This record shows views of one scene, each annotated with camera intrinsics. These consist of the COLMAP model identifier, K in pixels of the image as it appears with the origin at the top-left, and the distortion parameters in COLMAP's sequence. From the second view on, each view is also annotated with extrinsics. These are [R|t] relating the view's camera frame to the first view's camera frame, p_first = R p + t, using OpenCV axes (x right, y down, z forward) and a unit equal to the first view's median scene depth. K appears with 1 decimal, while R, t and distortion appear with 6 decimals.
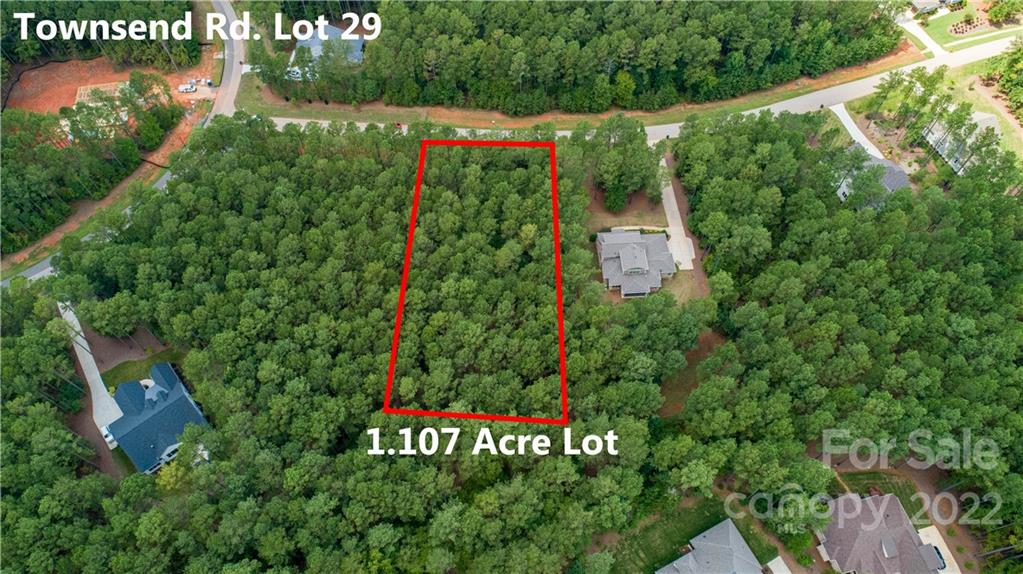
lens RADIAL K [[720.0, 0, 511.5], [0, 720.0, 287.0], [0, 0, 1]] dist [-0.008637, -0.002044]
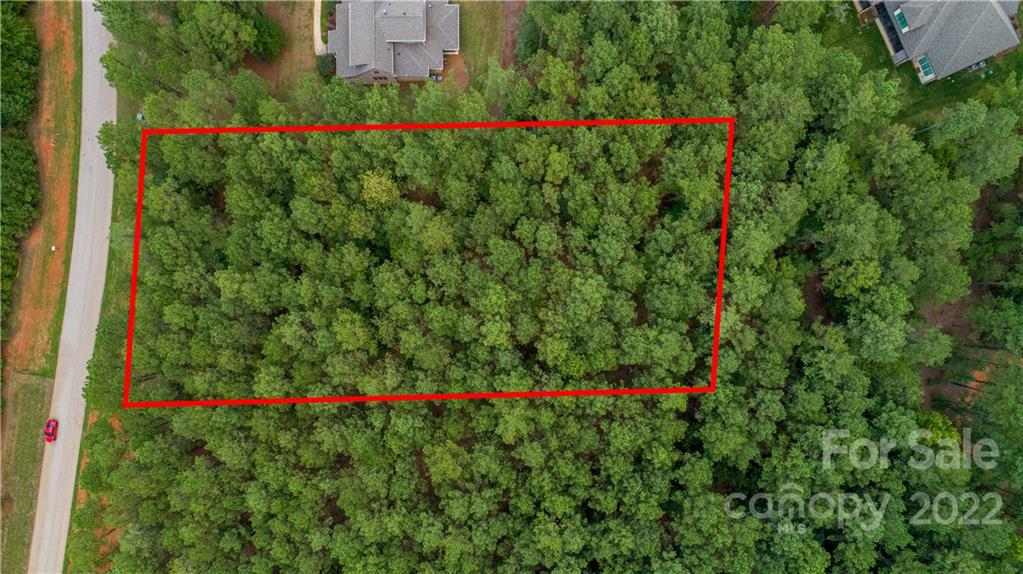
lens RADIAL K [[720.0, 0, 511.5], [0, 720.0, 287.0], [0, 0, 1]] dist [-0.008637, -0.002044]
pose [[0.047612, -0.998861, 0.003123, -0.050196], [0.844040, 0.041904, 0.534641, -0.289555], [-0.534162, -0.022819, 0.845074, 0.481983]]
